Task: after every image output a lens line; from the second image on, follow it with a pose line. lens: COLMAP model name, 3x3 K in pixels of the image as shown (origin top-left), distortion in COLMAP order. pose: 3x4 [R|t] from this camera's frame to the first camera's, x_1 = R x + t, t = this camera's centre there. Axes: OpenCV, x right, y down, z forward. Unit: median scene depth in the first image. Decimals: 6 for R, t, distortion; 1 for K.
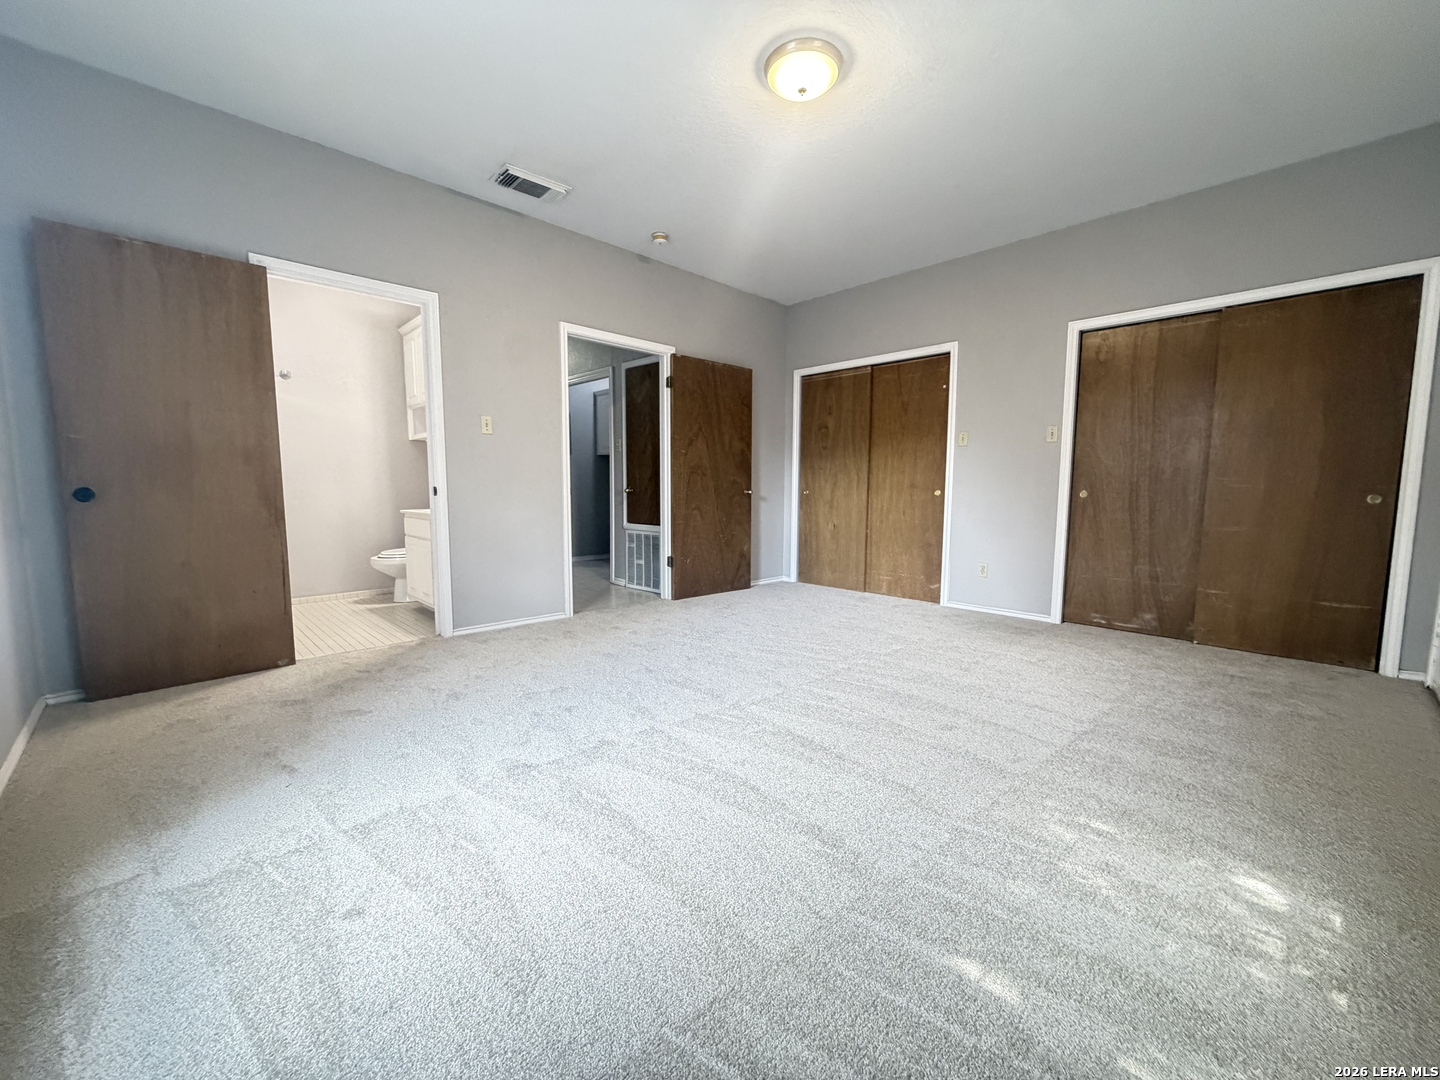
lens RADIAL K [[575.9, 0, 716.8], [0, 575.9, 544.3], [0, 0, 1]] dist [-0.001805, 0.000297]
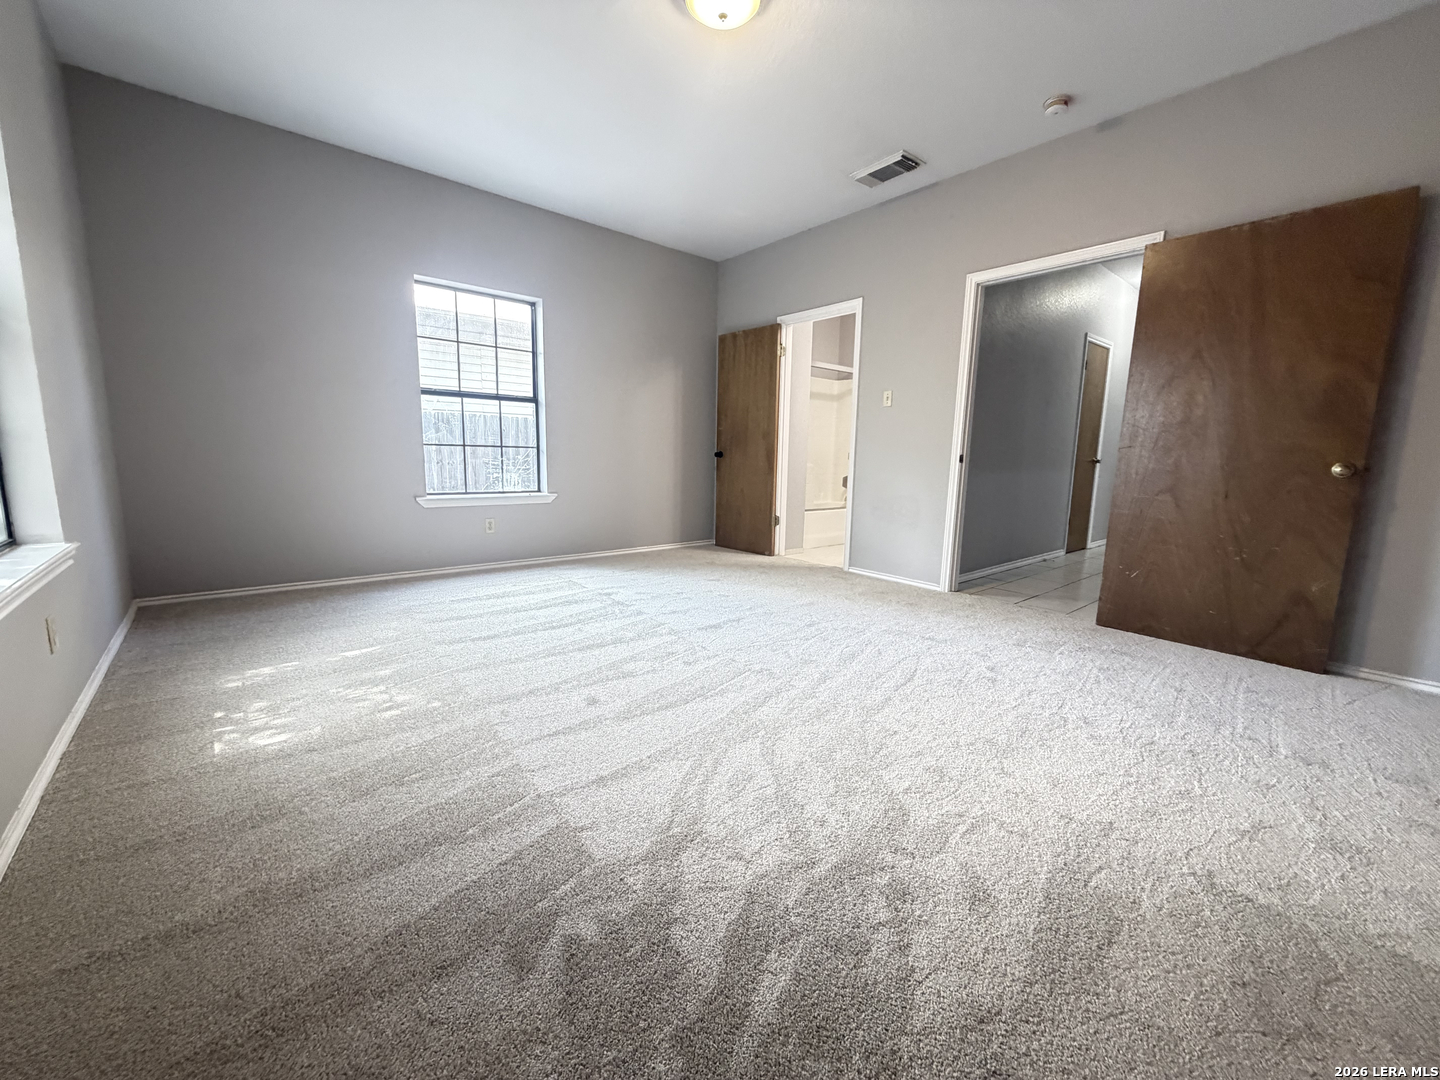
lens RADIAL K [[575.9, 0, 725.0], [0, 575.9, 549.4], [0, 0, 1]] dist [-0.001805, 0.000297]
pose [[-0.054838, 0.159806, -0.985624, 0.890883], [-0.119886, 0.978915, 0.165389, -0.072539], [0.991272, 0.127232, -0.034523, 0.850112]]
